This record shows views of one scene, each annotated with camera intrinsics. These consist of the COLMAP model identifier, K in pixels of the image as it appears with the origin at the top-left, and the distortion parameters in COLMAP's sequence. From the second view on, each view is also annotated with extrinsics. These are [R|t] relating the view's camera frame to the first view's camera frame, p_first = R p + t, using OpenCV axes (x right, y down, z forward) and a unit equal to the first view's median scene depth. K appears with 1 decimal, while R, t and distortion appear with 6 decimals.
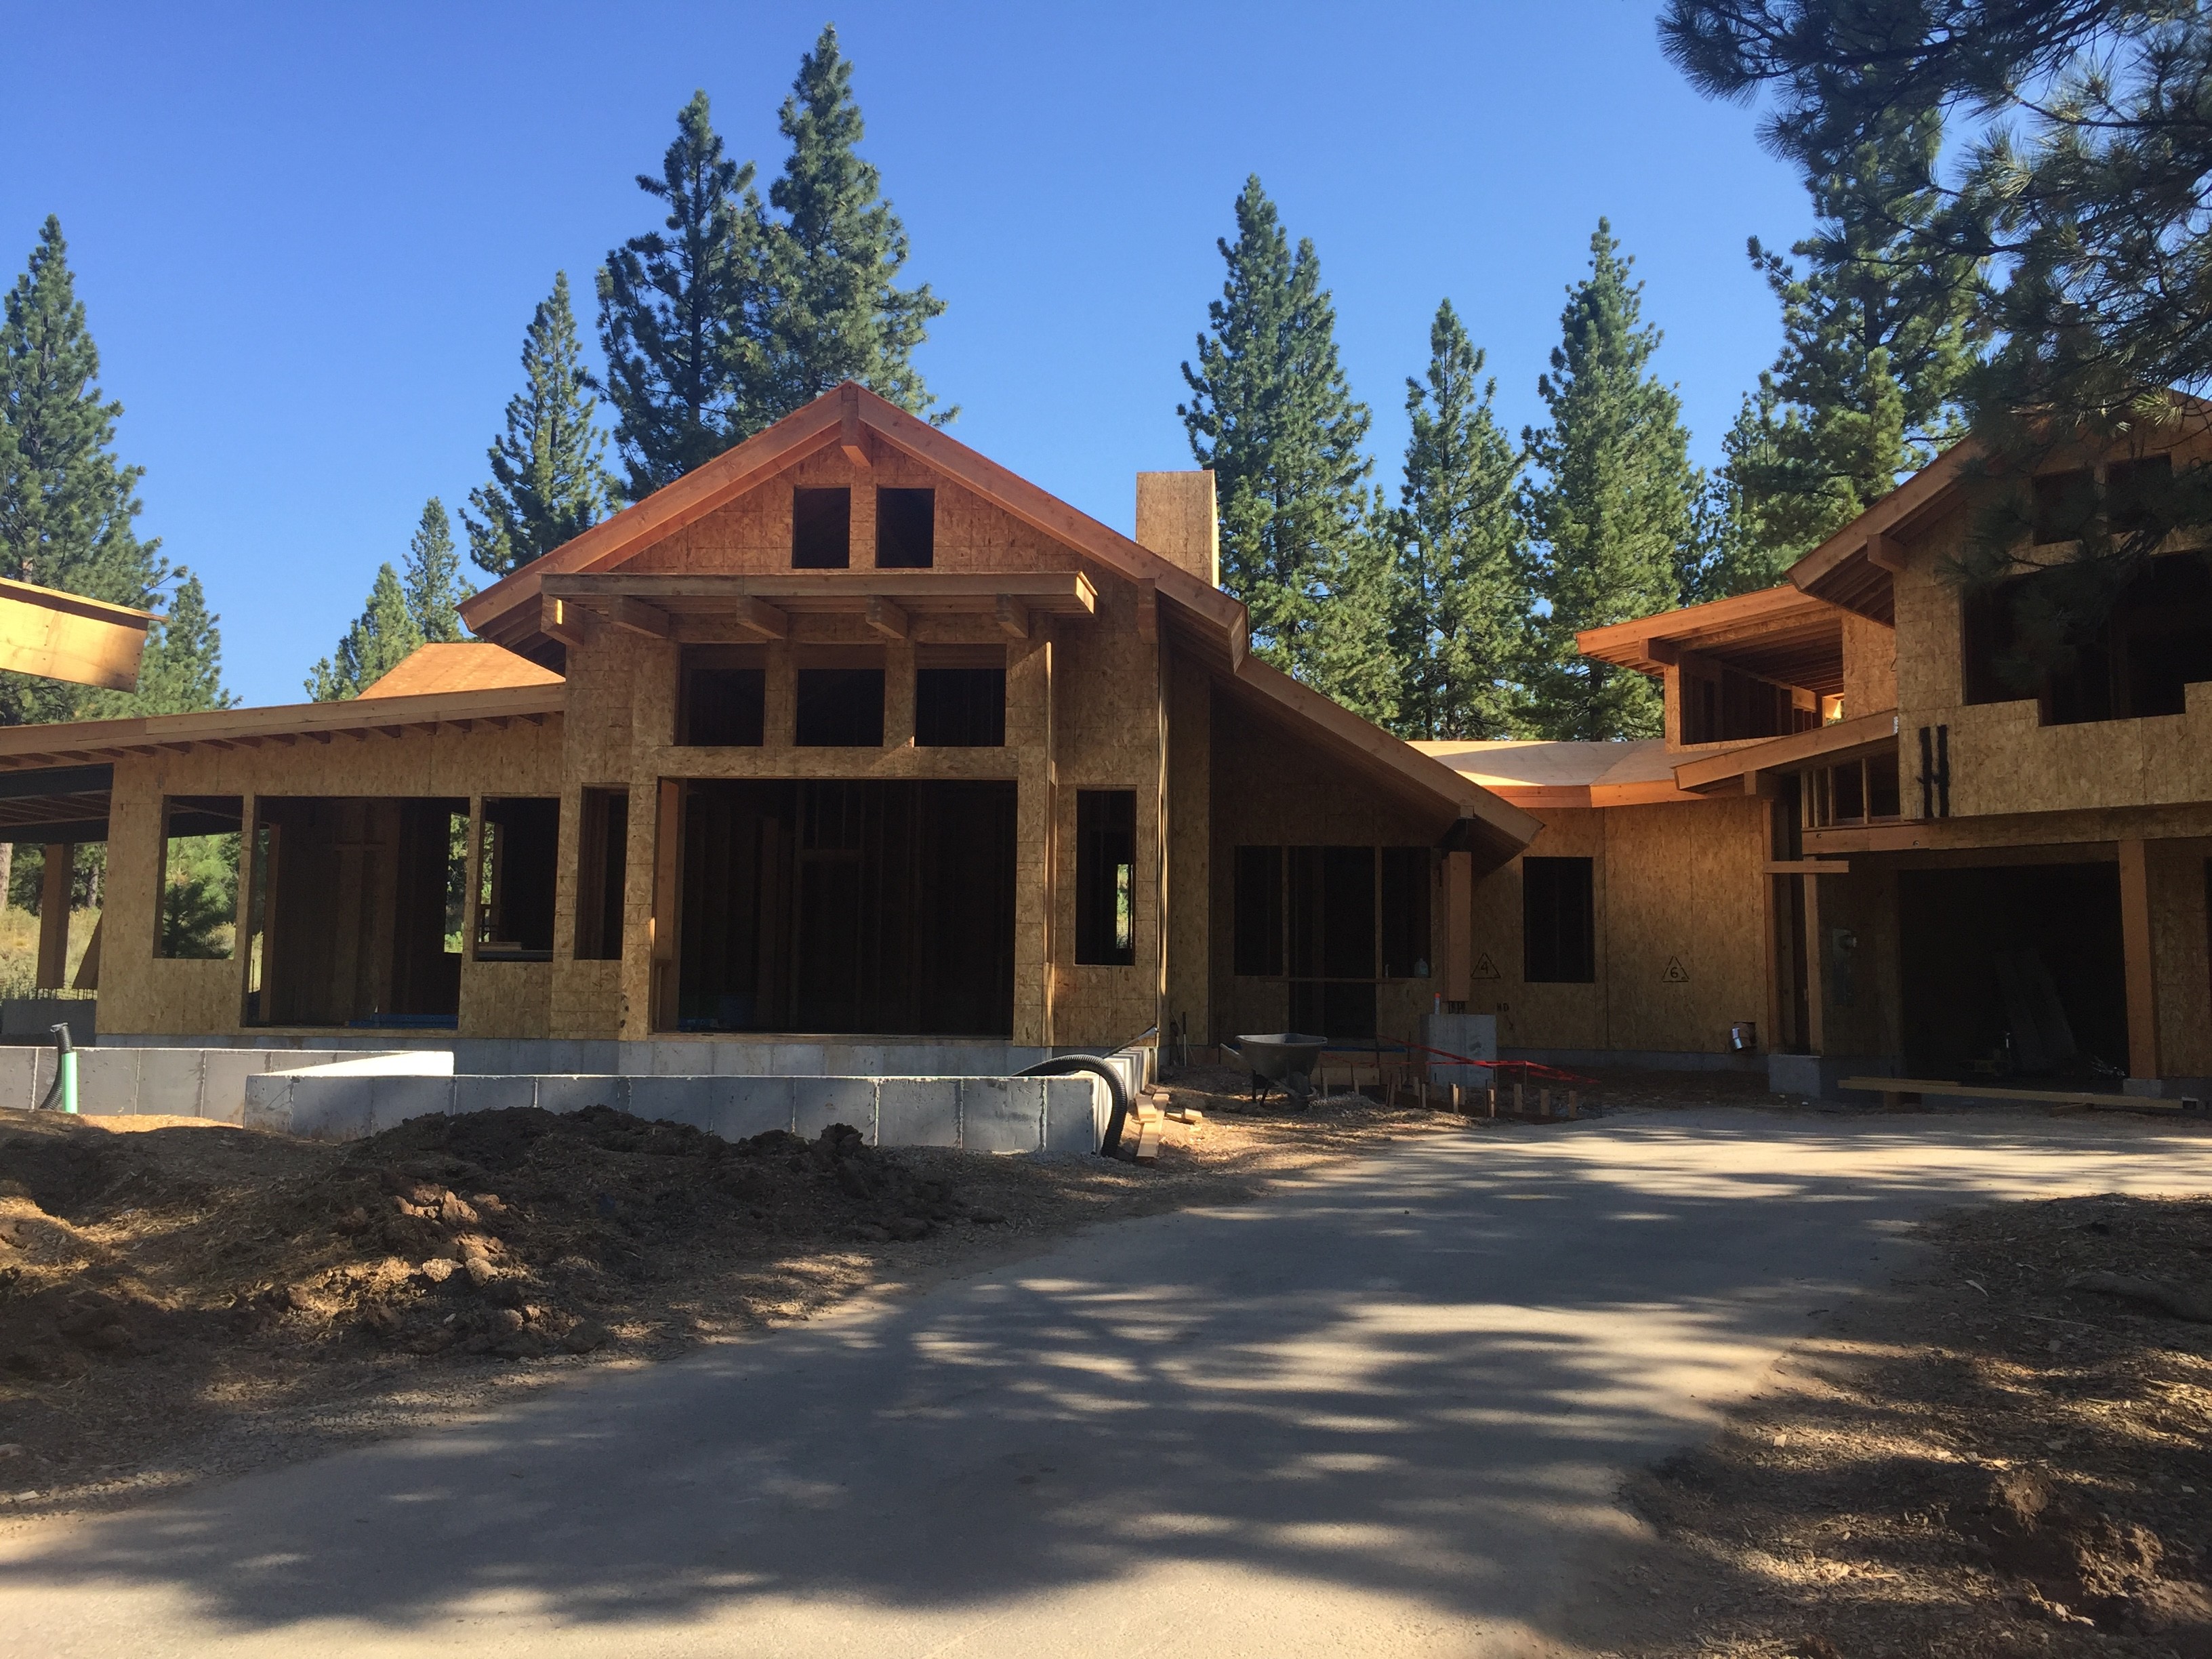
lens RADIAL K [[1885.0, 0, 1098.3], [0, 1885.0, 809.0], [0, 0, 1]] dist [0.085867, -0.104429]
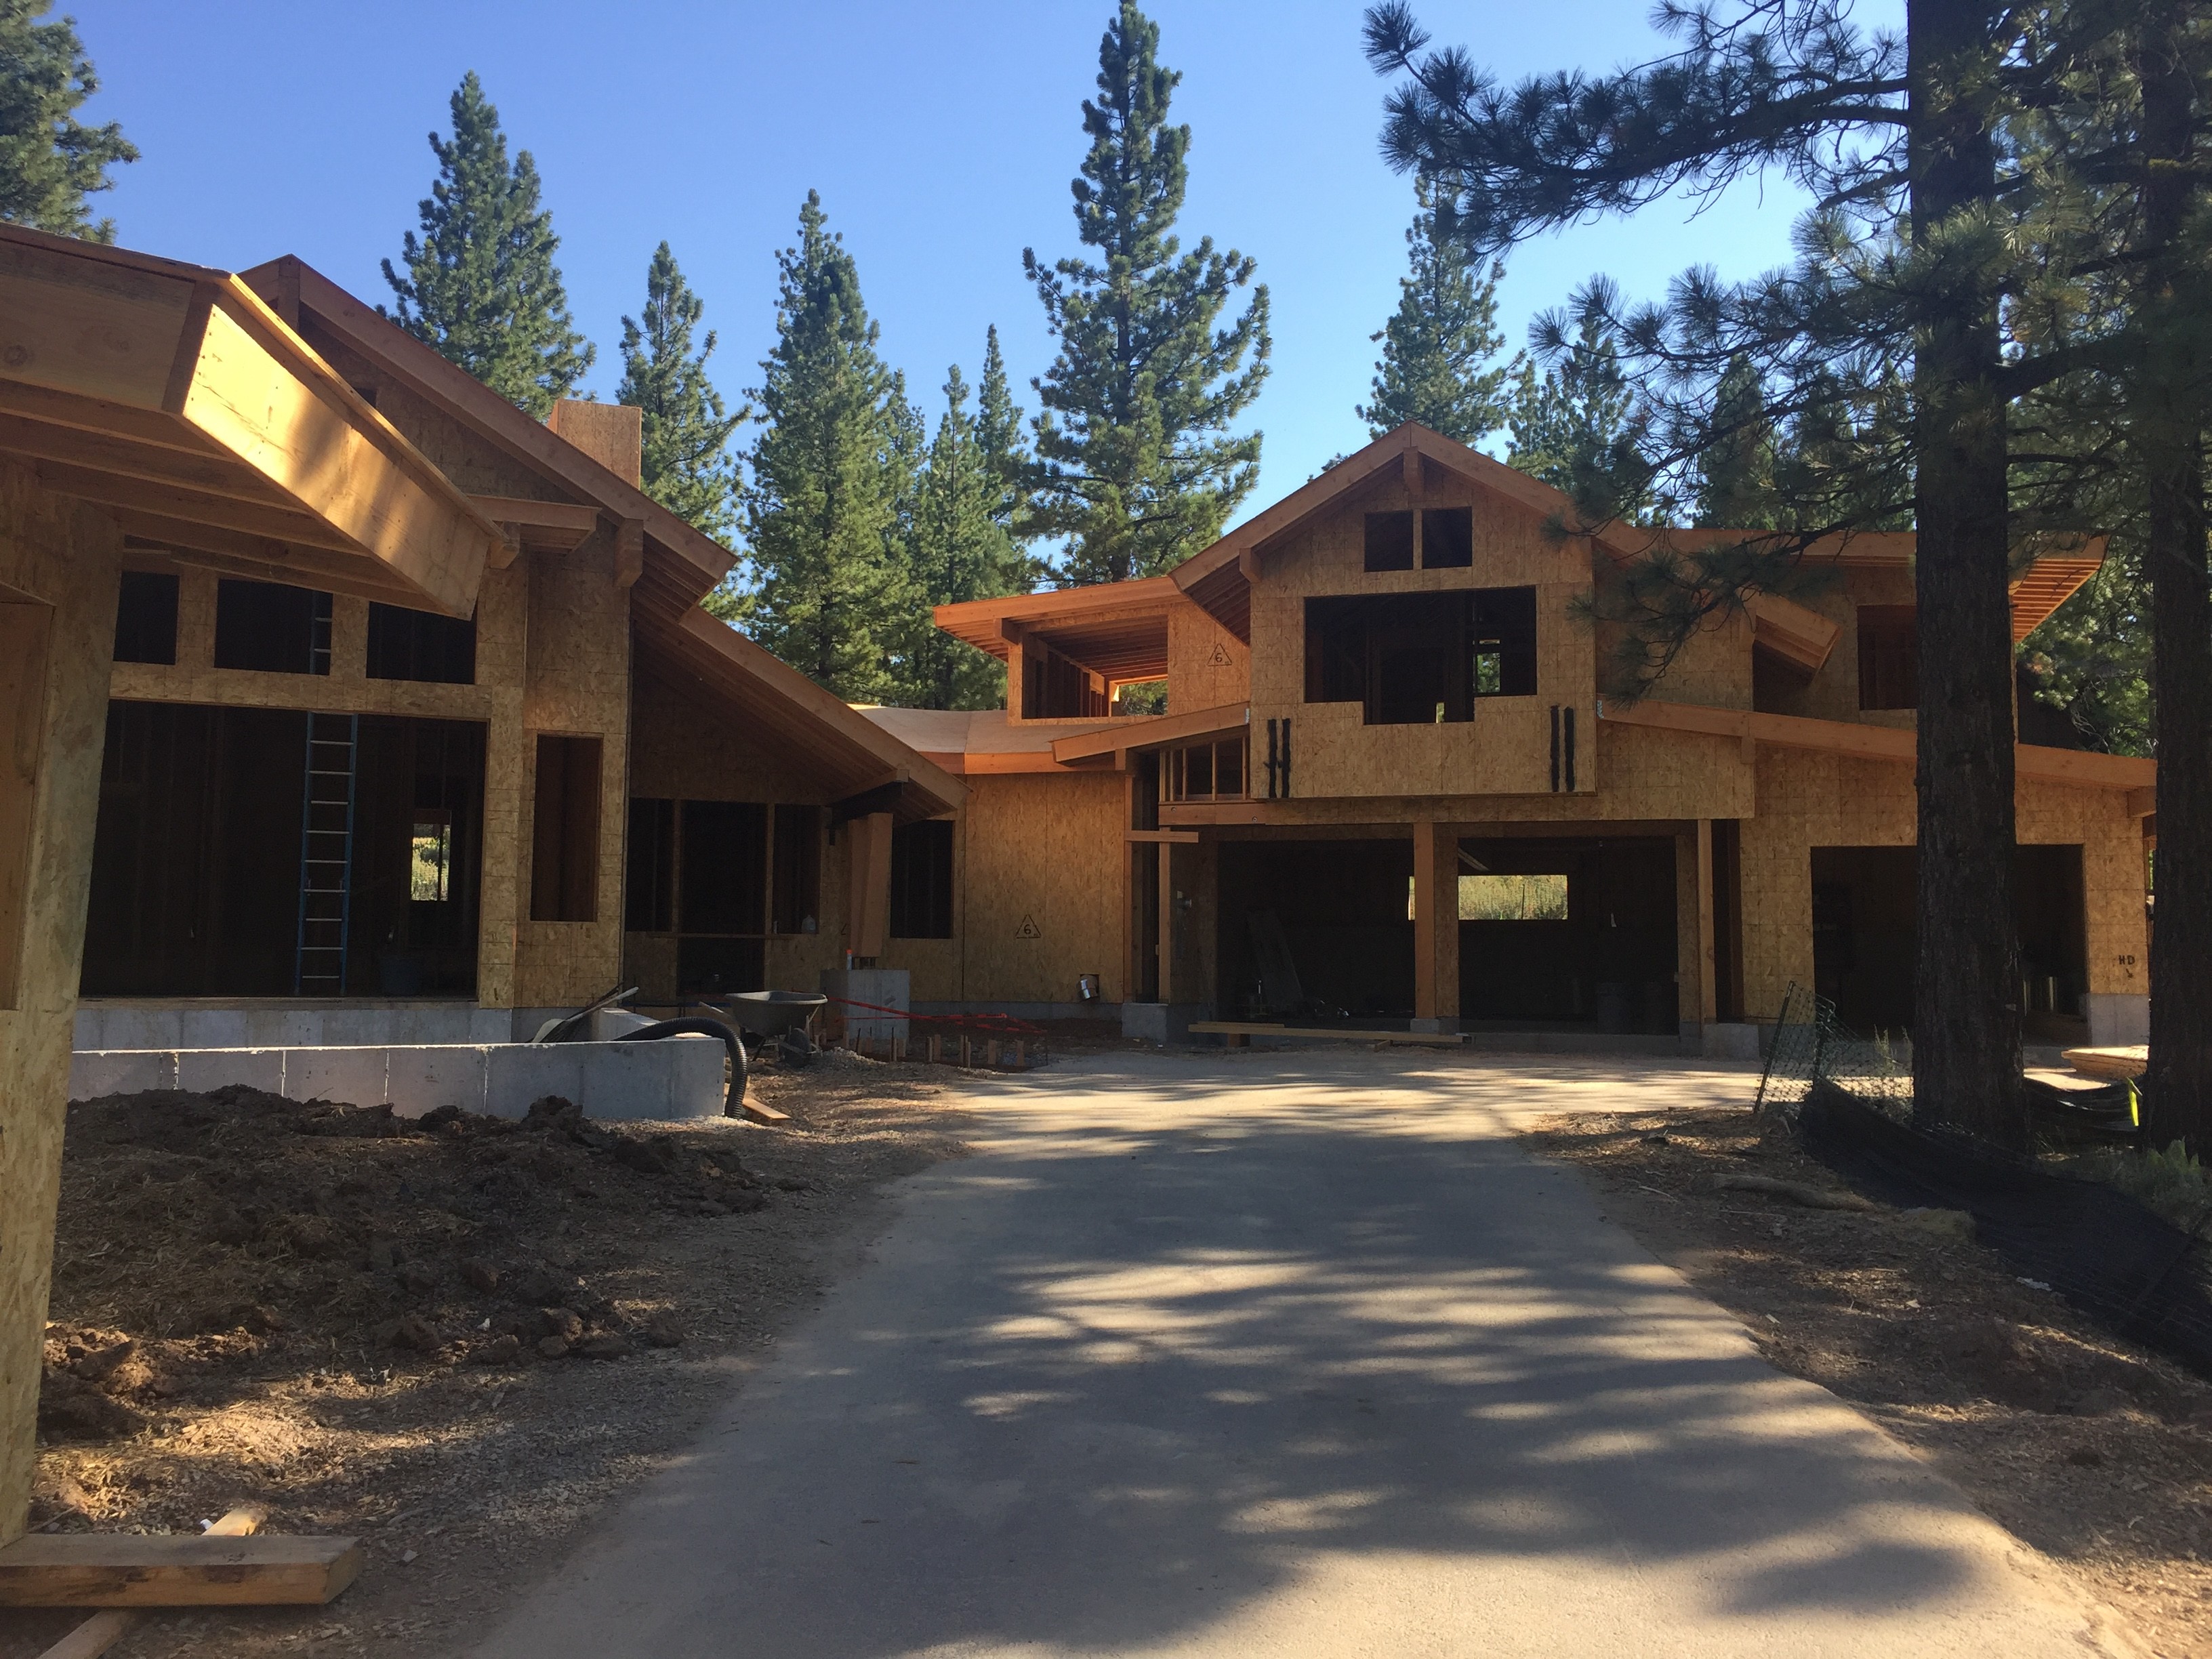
lens RADIAL K [[1885.0, 0, 1109.0], [0, 1885.0, 802.8], [0, 0, 1]] dist [0.085867, -0.104429]
pose [[0.887423, 0.036790, 0.459485, -0.152175], [-0.047217, 0.998822, 0.011219, -0.000358], [-0.458531, -0.031652, 0.888115, 0.023519]]
